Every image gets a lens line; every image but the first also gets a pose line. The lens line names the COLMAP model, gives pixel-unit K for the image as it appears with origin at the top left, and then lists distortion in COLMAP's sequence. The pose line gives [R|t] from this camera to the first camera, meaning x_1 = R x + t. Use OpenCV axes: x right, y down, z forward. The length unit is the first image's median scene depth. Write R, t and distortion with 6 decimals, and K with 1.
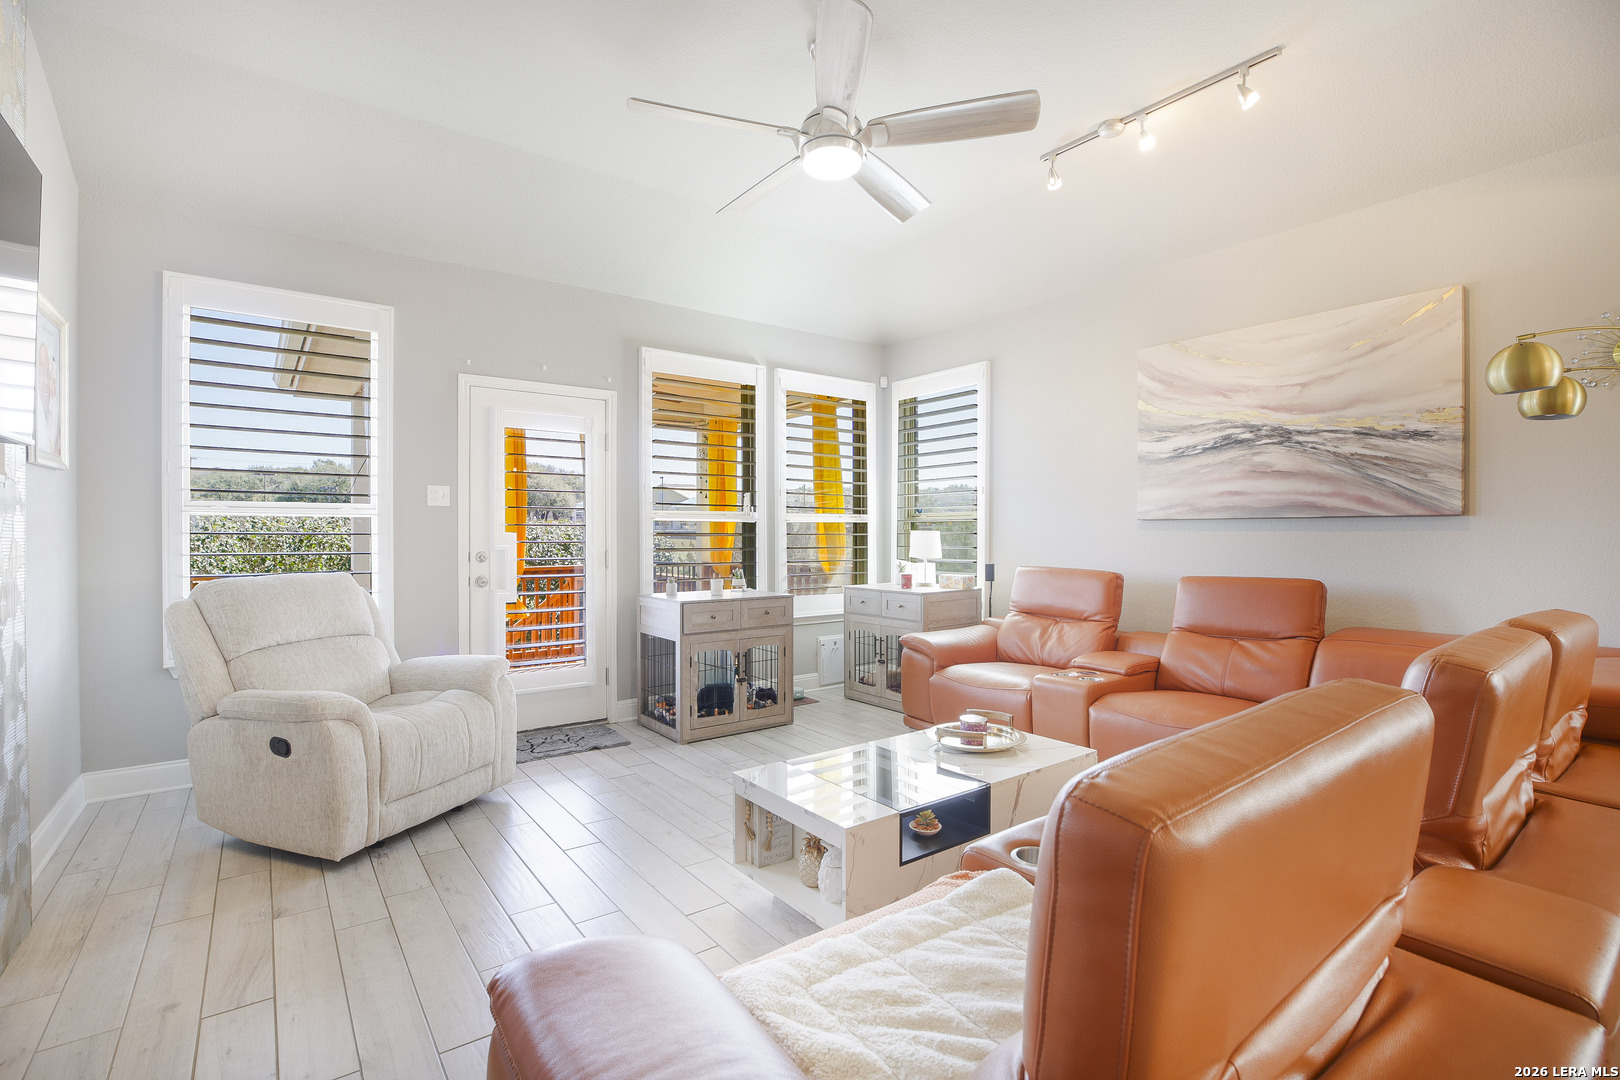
lens RADIAL K [[742.7, 0, 810.0], [0, 742.7, 540.0], [0, 0, 1]] dist [-0.019259, 0.000952]
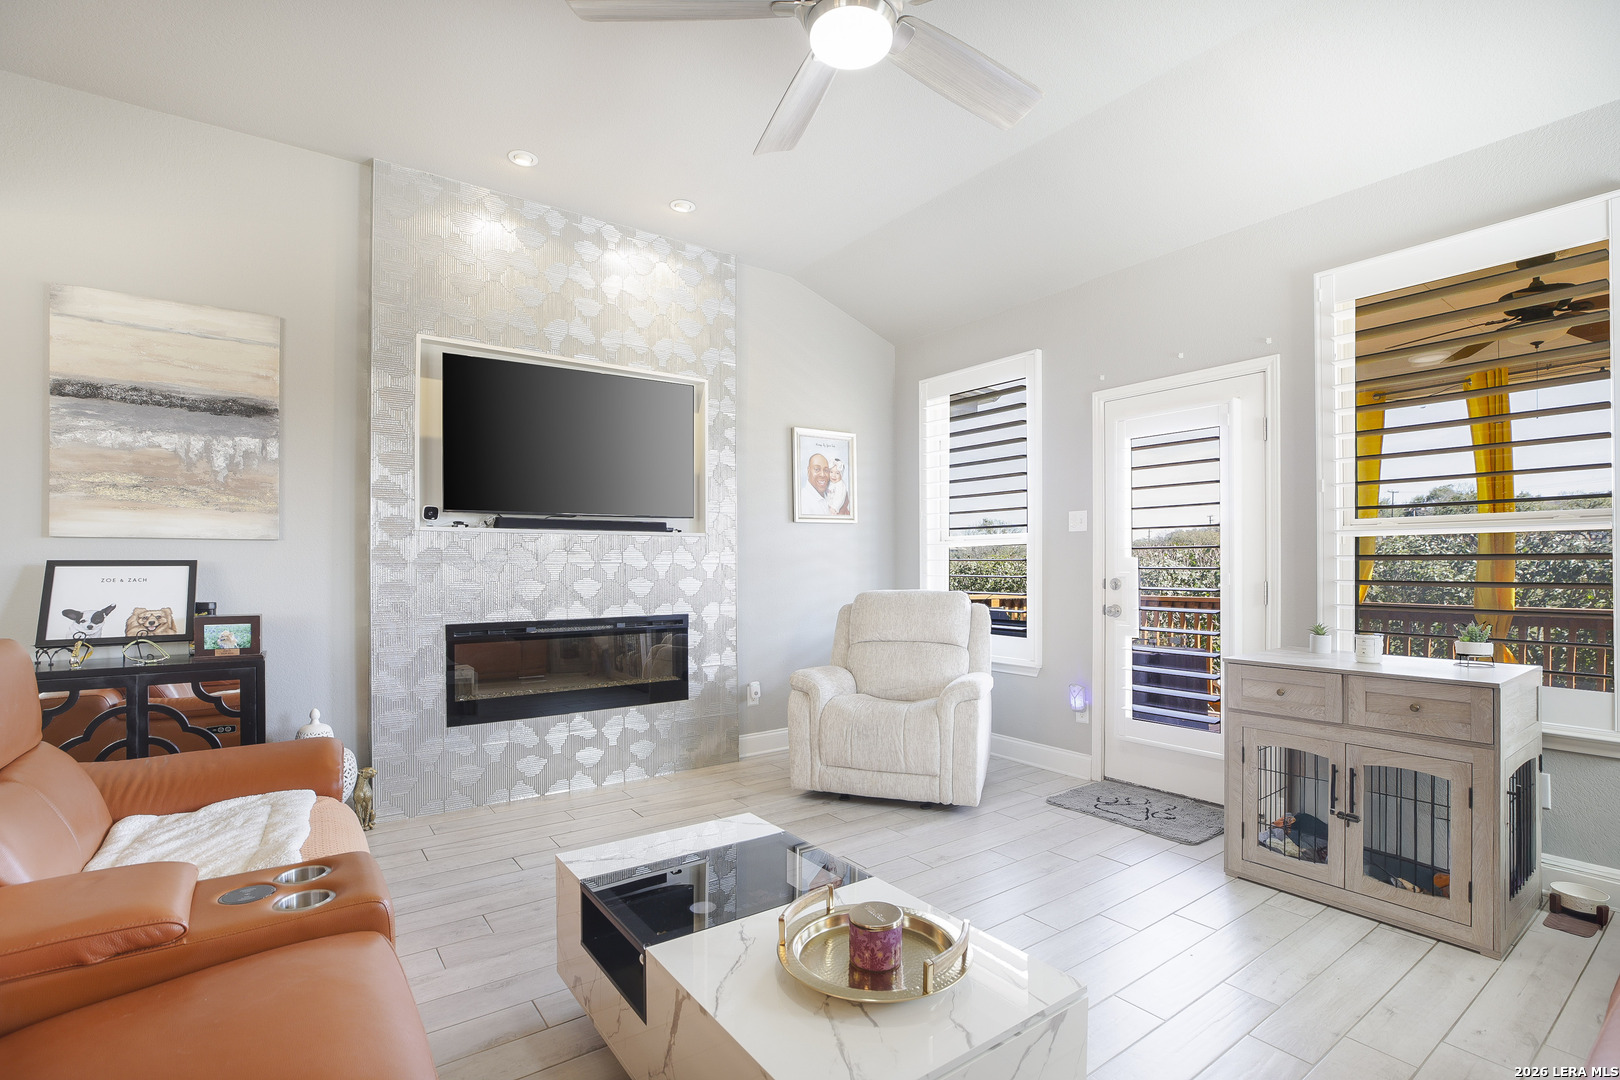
lens RADIAL K [[742.7, 0, 810.0], [0, 742.7, 540.0], [0, 0, 1]] dist [-0.019259, 0.000952]
pose [[-0.023334, -0.029261, -0.999299, 0.519797], [-0.004779, 0.999563, -0.029157, -0.003120], [0.999716, 0.004096, -0.023463, 0.685799]]
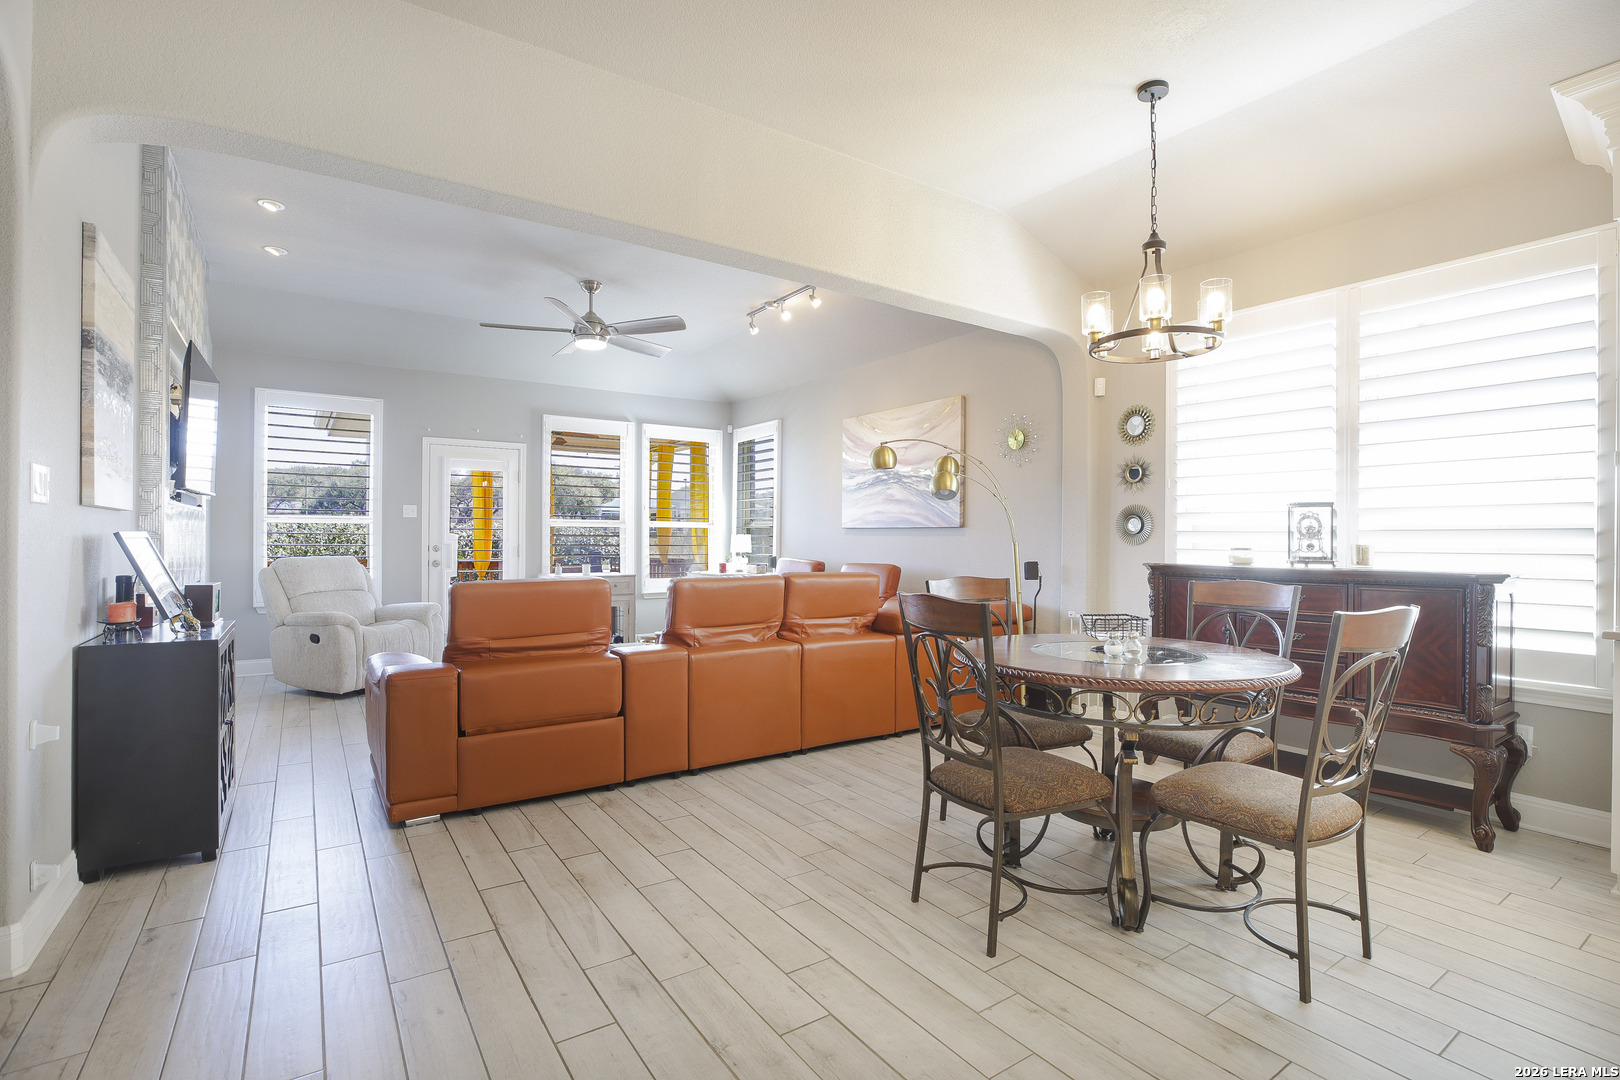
lens RADIAL K [[756.5, 0, 790.0], [0, 756.5, 541.3], [0, 0, 1]] dist [-0.000753, 0.000141]
pose [[0.997527, 0.007906, -0.069836, 0.485814], [-0.008095, 0.999964, -0.002426, 0.005369], [0.069814, 0.002985, 0.997556, -0.659301]]
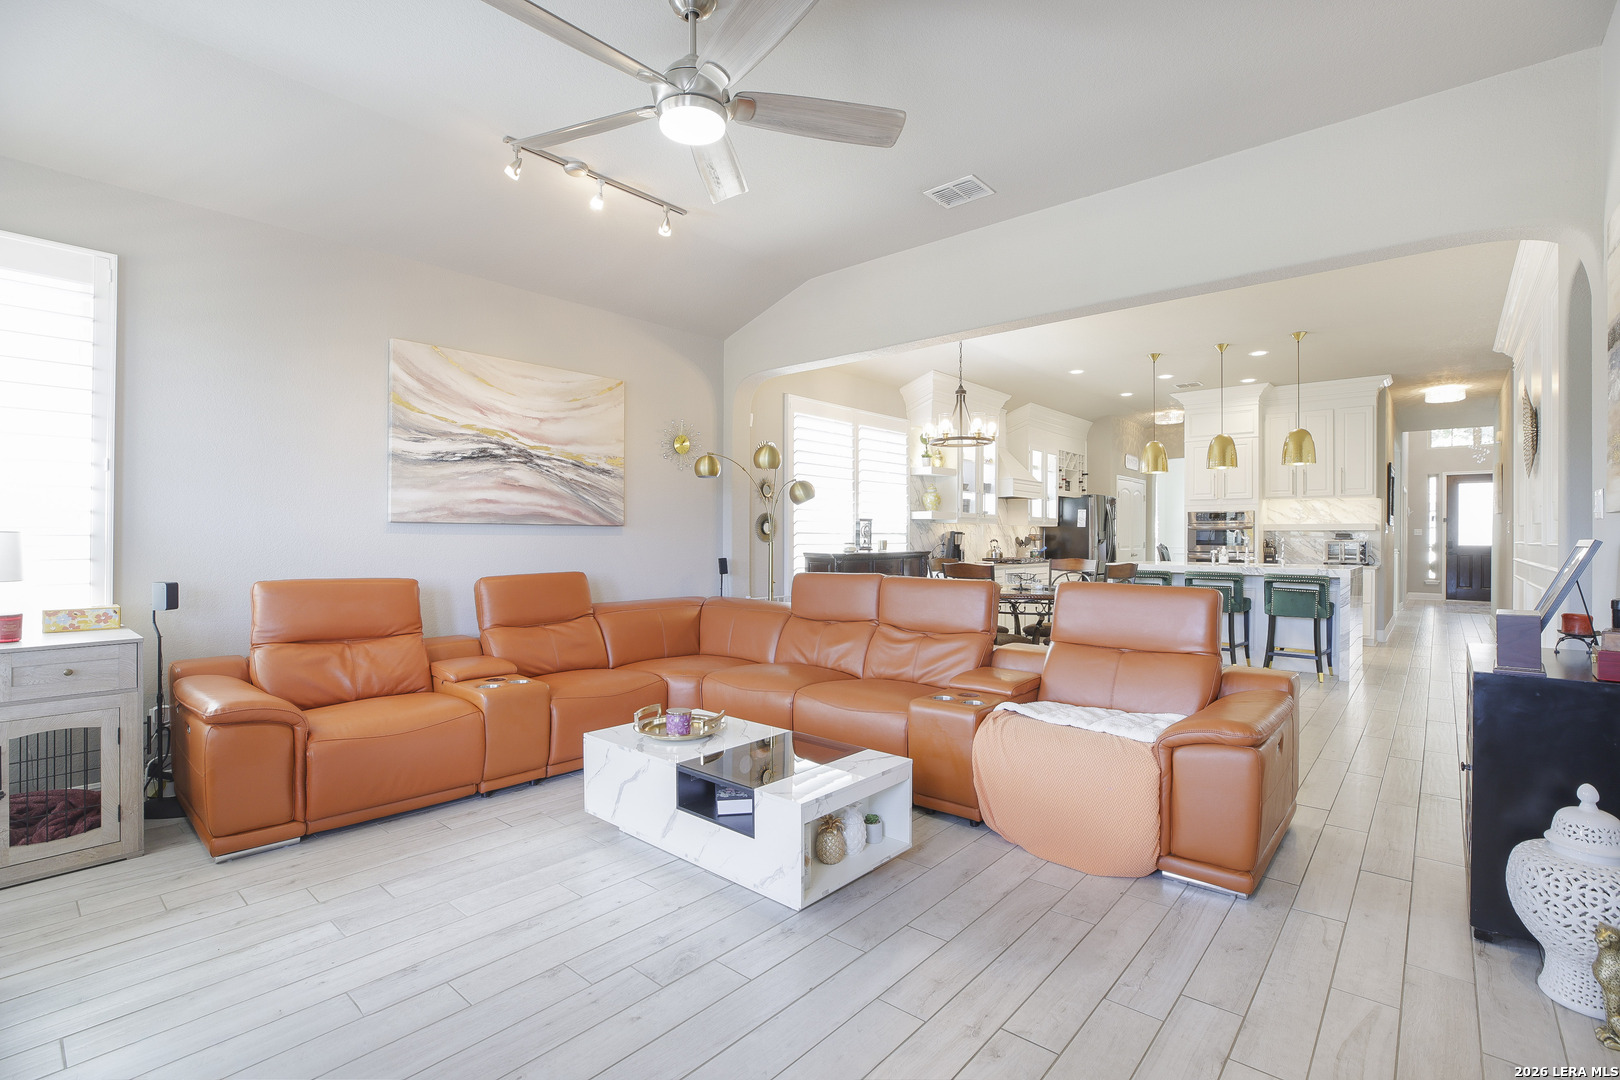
lens RADIAL K [[742.7, 0, 810.0], [0, 742.7, 540.0], [0, 0, 1]] dist [-0.019259, 0.000952]
pose [[-0.197777, -0.004382, 0.980237, -0.616705], [0.003516, 0.999980, 0.005180, -0.008077], [-0.980241, 0.004471, -0.197758, 0.731102]]
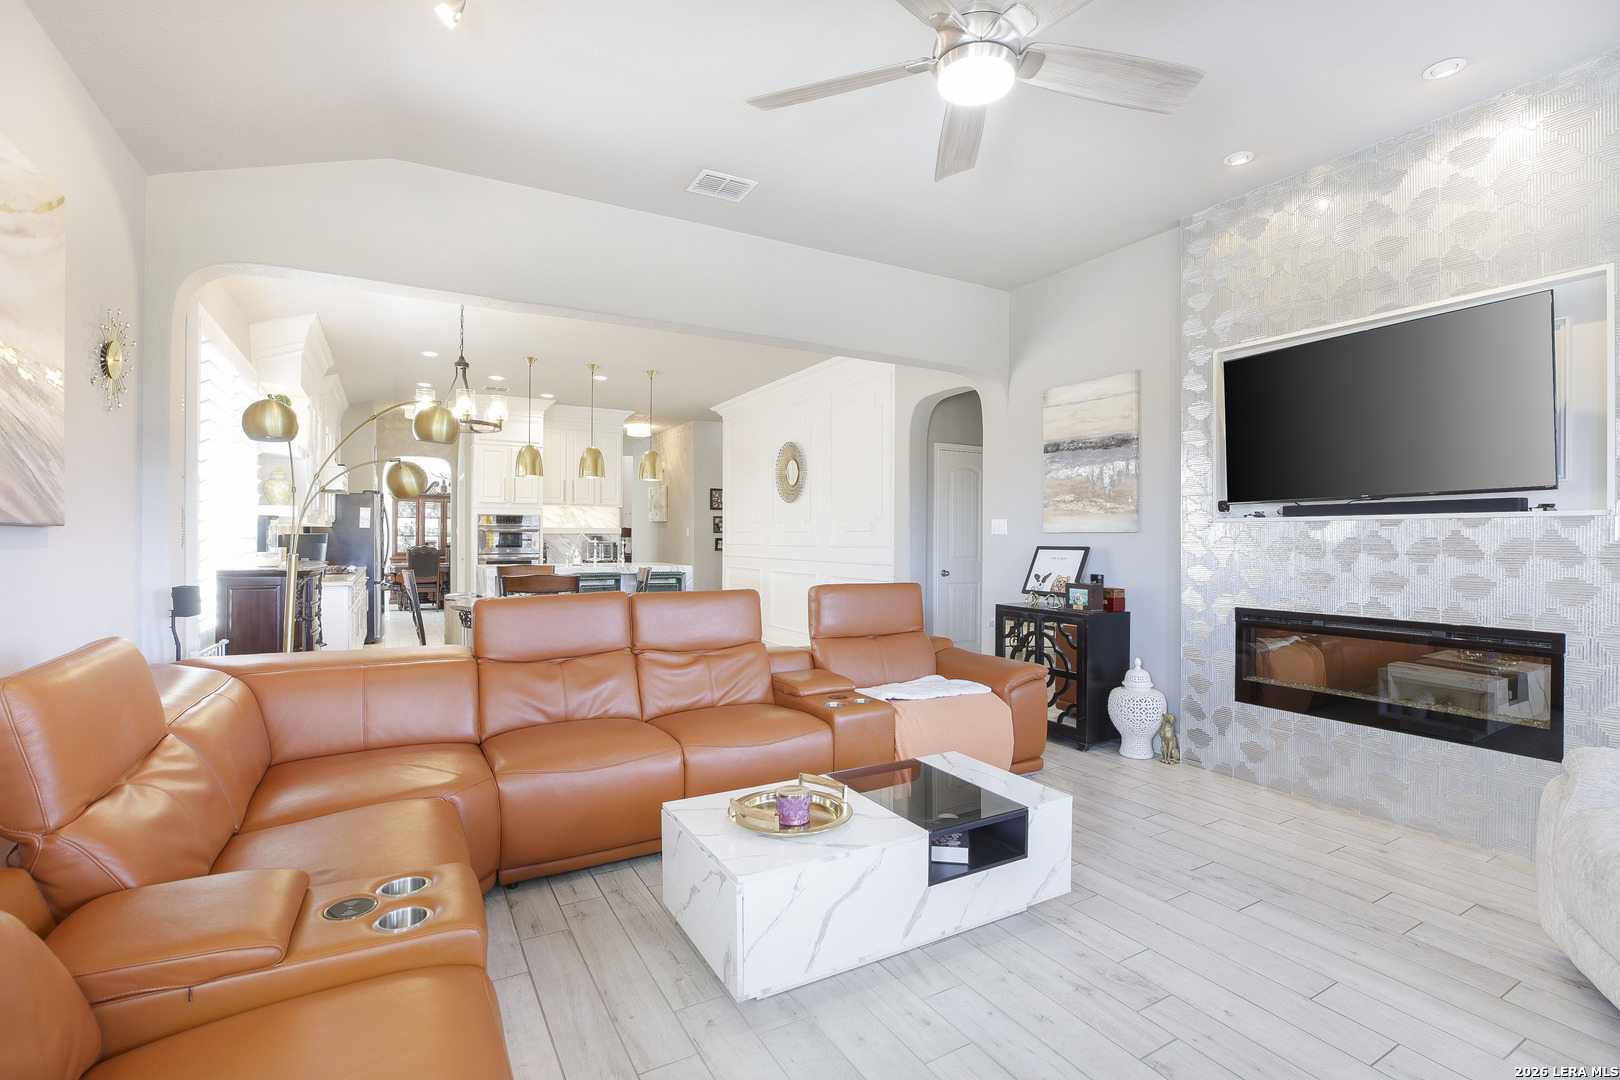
lens RADIAL K [[742.7, 0, 810.0], [0, 742.7, 540.0], [0, 0, 1]] dist [-0.019259, 0.000952]
pose [[-0.991389, -0.002736, 0.130920, 0.068003], [-0.001433, 0.999949, 0.010041, -0.023211], [-0.130940, 0.009767, -0.991342, 1.261491]]
